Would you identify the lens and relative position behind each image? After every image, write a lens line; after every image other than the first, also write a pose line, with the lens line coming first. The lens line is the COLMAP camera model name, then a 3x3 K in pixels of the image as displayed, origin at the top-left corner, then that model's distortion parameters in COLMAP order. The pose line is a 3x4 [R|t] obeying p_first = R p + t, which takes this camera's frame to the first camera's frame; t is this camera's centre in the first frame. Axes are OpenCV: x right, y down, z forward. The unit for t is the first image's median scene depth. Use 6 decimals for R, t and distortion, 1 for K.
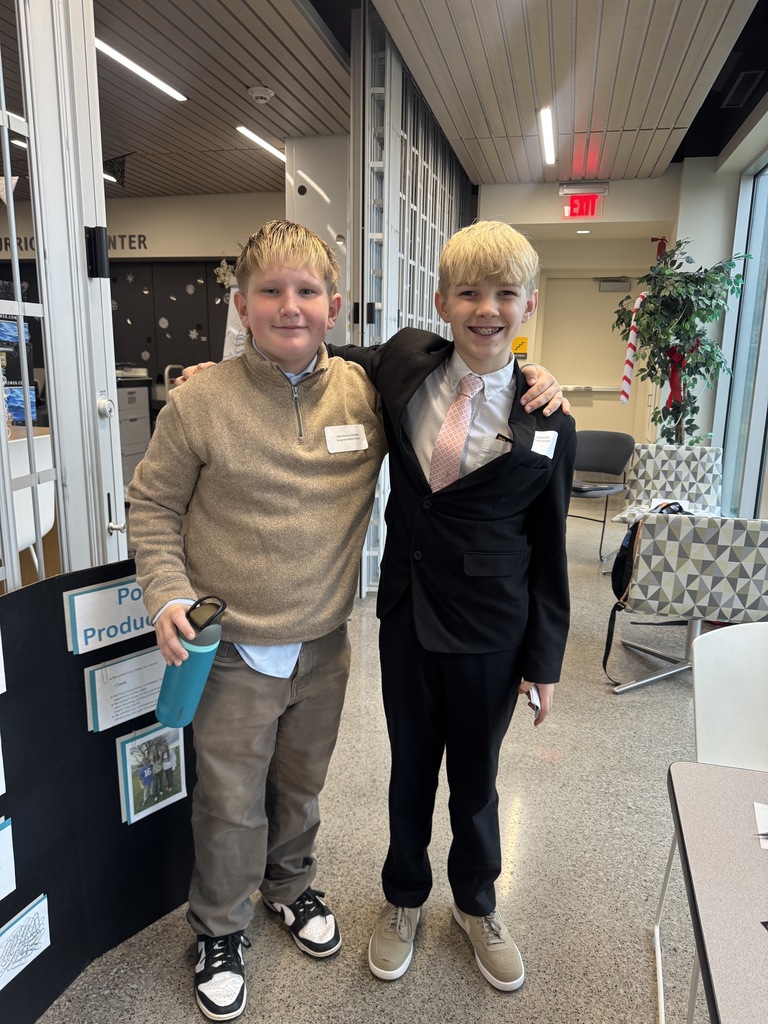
lens RADIAL K [[708.0, 0, 384.0], [0, 708.0, 512.0], [0, 0, 1]] dist [0.004838, 0.001237]
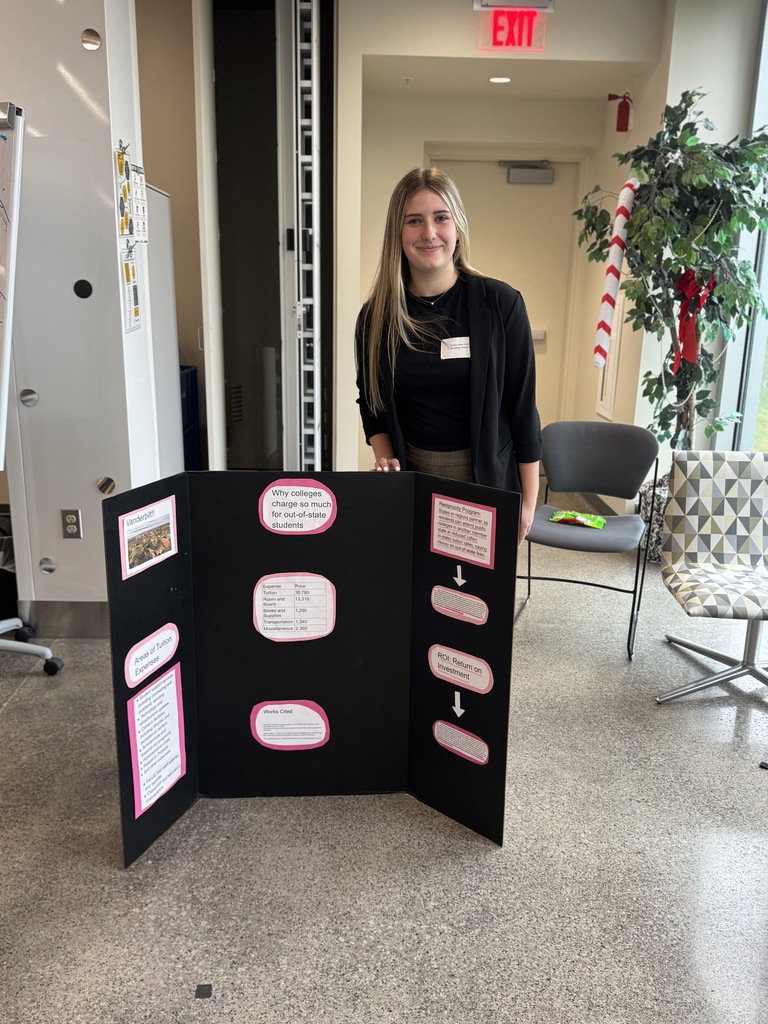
lens RADIAL K [[885.8, 0, 387.5], [0, 885.8, 506.1], [0, 0, 1]] dist [0.063667, -0.102638]
pose [[0.964962, -0.064909, 0.254235, -0.037080], [0.055569, 0.997496, 0.043756, -0.080815], [-0.256439, -0.028095, 0.966152, 0.320556]]
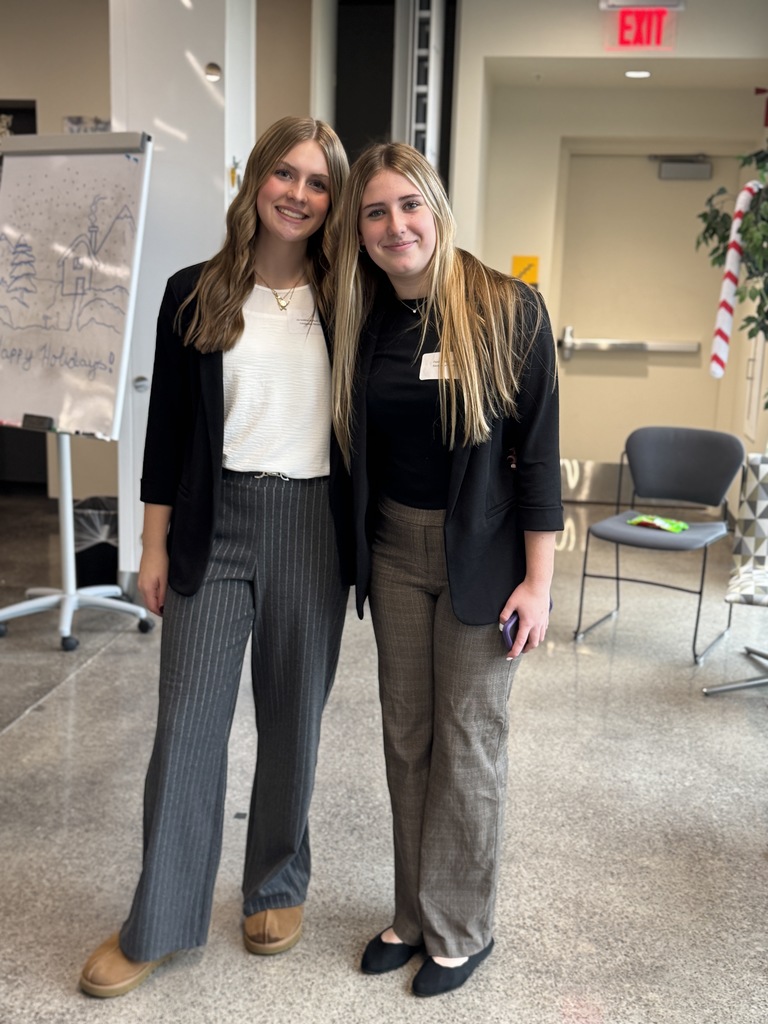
lens RADIAL K [[1165.9, 0, 384.0], [0, 1165.9, 512.0], [0, 0, 1]] dist [0.167400, -0.405035]
pose [[0.995730, -0.003976, 0.092233, -0.014435], [0.005804, 0.999792, -0.019557, -0.029416], [-0.092136, 0.020009, 0.995545, 0.088557]]
